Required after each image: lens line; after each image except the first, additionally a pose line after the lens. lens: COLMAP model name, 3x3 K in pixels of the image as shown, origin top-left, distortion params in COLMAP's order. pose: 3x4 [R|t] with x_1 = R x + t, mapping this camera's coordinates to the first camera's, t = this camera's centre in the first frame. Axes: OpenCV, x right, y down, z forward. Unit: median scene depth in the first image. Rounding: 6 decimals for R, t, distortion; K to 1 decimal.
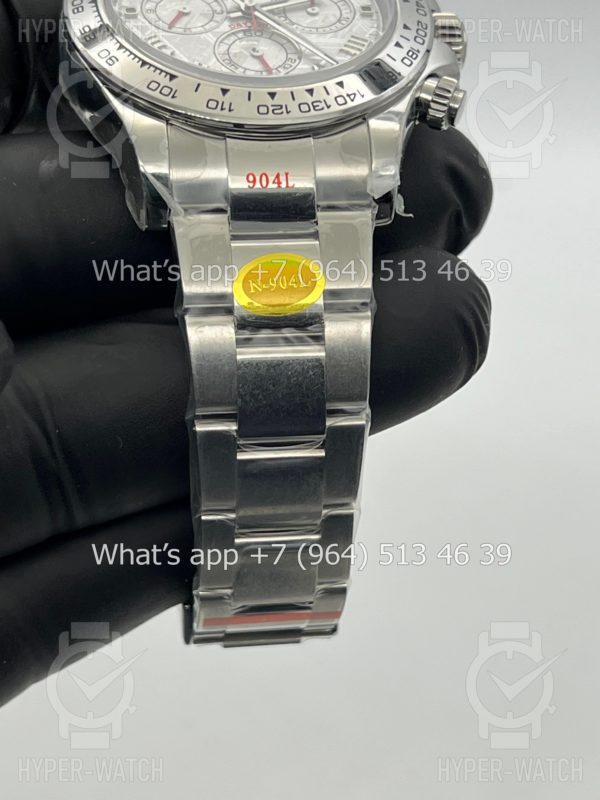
lens RADIAL K [[1901.1, 0, 300.0], [0, 1901.1, 400.0], [0, 0, 1]] dist [0.230596, -0.855496]
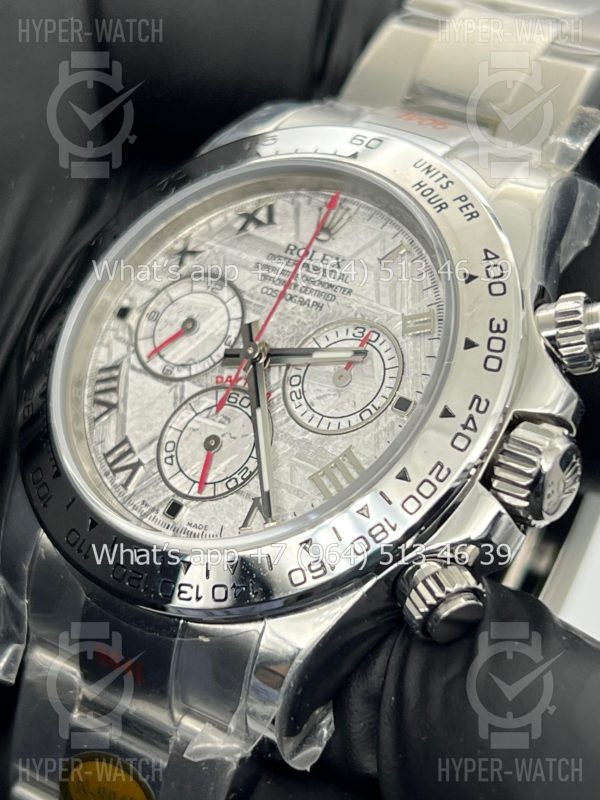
lens RADIAL K [[1901.1, 0, 300.0], [0, 1901.1, 400.0], [0, 0, 1]] dist [0.230596, -0.855496]
pose [[0.691951, 0.344265, -0.634576, 0.423460], [-0.080972, 0.910443, 0.405632, -0.472720], [0.717390, -0.229295, 0.657857, 0.580716]]
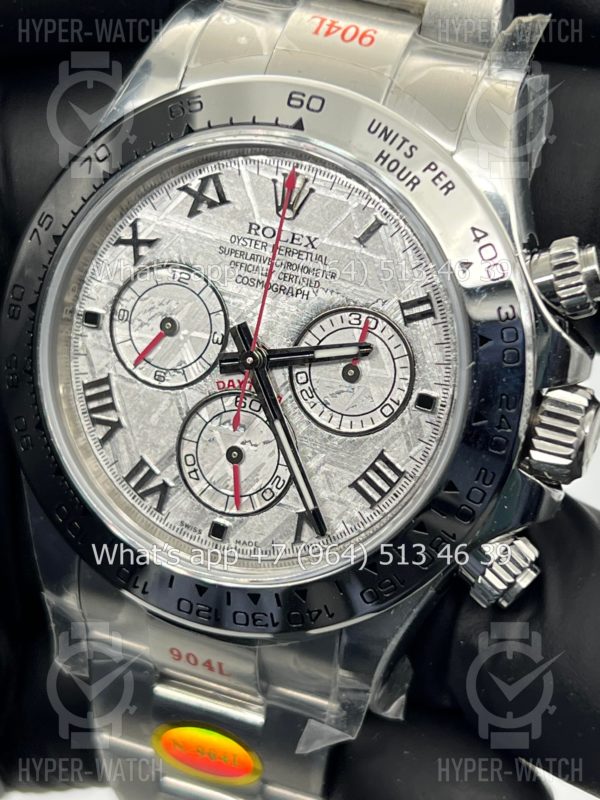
lens RADIAL K [[1901.1, 0, 300.0], [0, 1901.1, 400.0], [0, 0, 1]] dist [0.230596, -0.855496]
pose [[0.863484, 0.372965, -0.339547, 0.220306], [0.025171, 0.640499, 0.767546, -0.713549], [0.503748, -0.671311, 0.543673, 0.656607]]
